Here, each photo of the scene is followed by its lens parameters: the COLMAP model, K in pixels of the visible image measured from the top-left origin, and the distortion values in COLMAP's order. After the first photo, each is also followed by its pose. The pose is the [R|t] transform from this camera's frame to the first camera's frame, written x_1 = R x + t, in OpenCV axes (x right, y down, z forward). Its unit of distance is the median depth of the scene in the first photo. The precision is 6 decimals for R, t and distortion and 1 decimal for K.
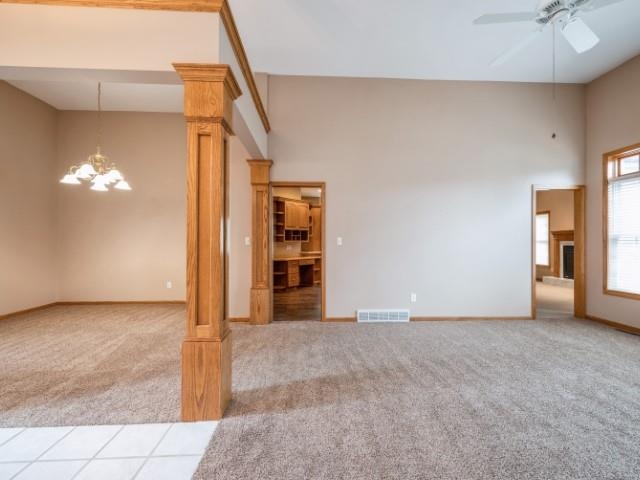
lens RADIAL K [[286.6, 0, 322.8], [0, 286.6, 240.2], [0, 0, 1]] dist [-0.000312, 0.000475]
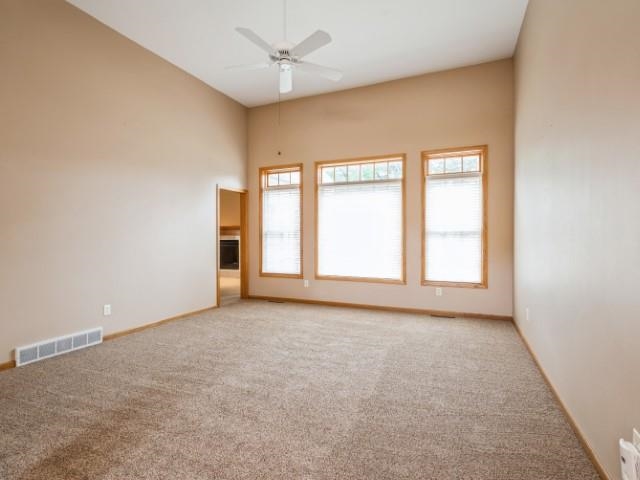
lens RADIAL K [[326.8, 0, 321.6], [0, 326.8, 239.1], [0, 0, 1]] dist [-0.000540, -0.000218]
pose [[0.445895, -0.012226, 0.895002, -0.219522], [0.001902, 0.999917, 0.012712, -0.000034], [-0.895083, -0.003966, 0.445881, 0.095188]]
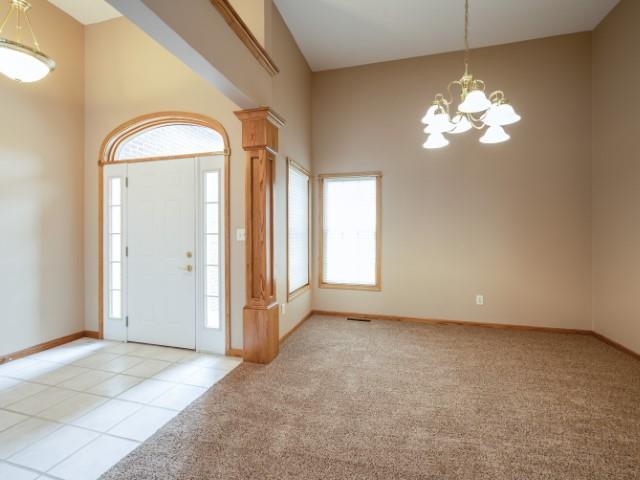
lens RADIAL K [[286.6, 0, 322.8], [0, 286.6, 240.2], [0, 0, 1]] dist [-0.000312, 0.000475]
pose [[-0.305260, 0.008802, -0.952228, -0.161924], [-0.004704, 0.999931, 0.010751, 0.003040], [0.952257, 0.007761, -0.305198, 0.801845]]
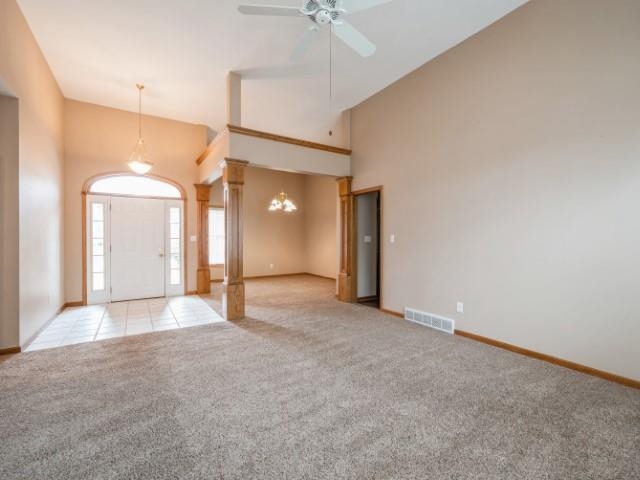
lens RADIAL K [[286.6, 0, 322.8], [0, 286.6, 240.2], [0, 0, 1]] dist [-0.000312, 0.000475]
pose [[0.499310, 0.003839, -0.866415, 0.870246], [0.002516, 0.999980, 0.005881, 0.000749], [0.866420, -0.005116, 0.499290, 0.252041]]
